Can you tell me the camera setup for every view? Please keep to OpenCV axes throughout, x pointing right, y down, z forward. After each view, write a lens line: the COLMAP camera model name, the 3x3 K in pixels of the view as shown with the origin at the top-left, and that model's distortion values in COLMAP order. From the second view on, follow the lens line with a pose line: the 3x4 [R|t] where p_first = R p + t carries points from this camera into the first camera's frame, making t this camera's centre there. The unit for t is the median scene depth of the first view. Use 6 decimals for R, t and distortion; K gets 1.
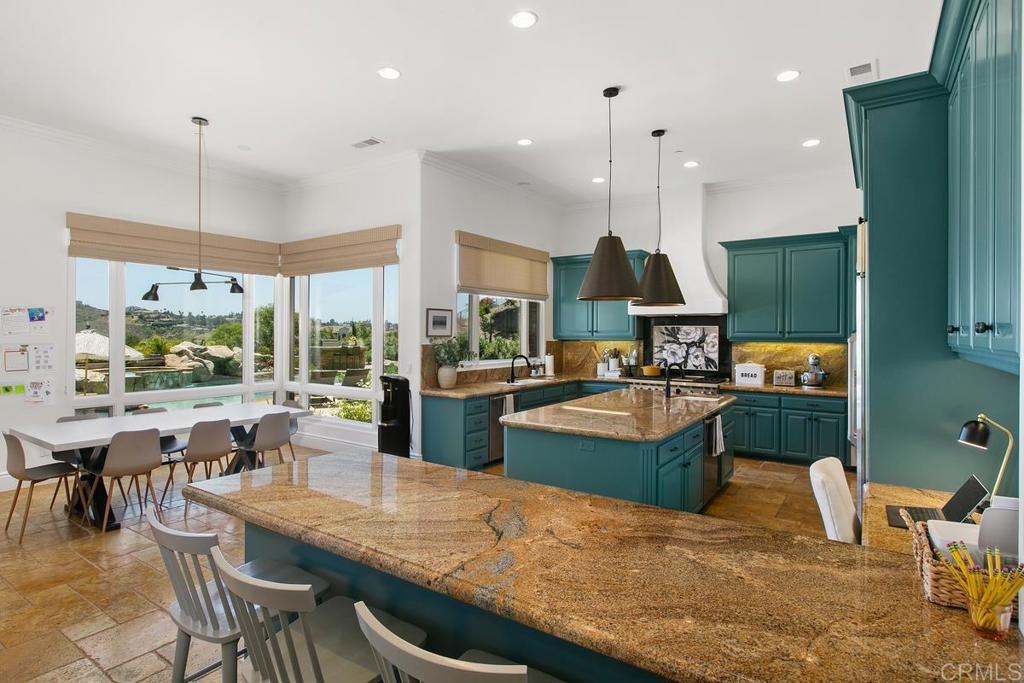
lens RADIAL K [[530.2, 0, 514.5], [0, 530.2, 331.9], [0, 0, 1]] dist [0.000974, 0.000217]
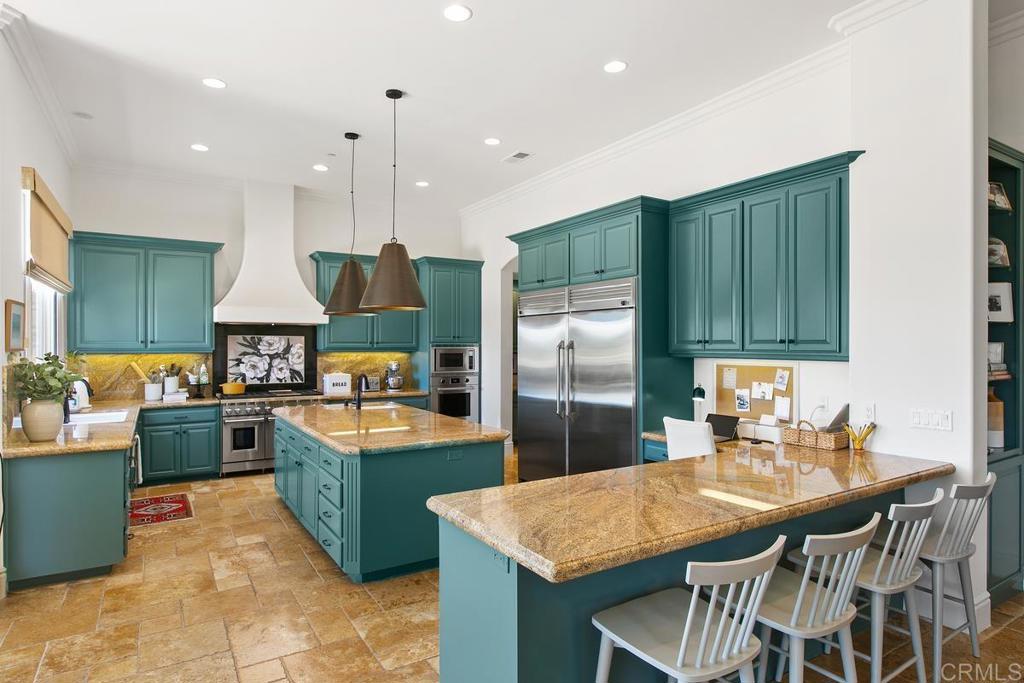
lens RADIAL K [[566.7, 0, 513.2], [0, 566.7, 344.0], [0, 0, 1]] dist [0.000243, -0.000222]
pose [[0.394868, -0.003120, 0.918733, -0.409725], [-0.000416, 0.999994, 0.003574, -0.000774], [-0.918738, -0.001793, 0.394864, 0.236858]]
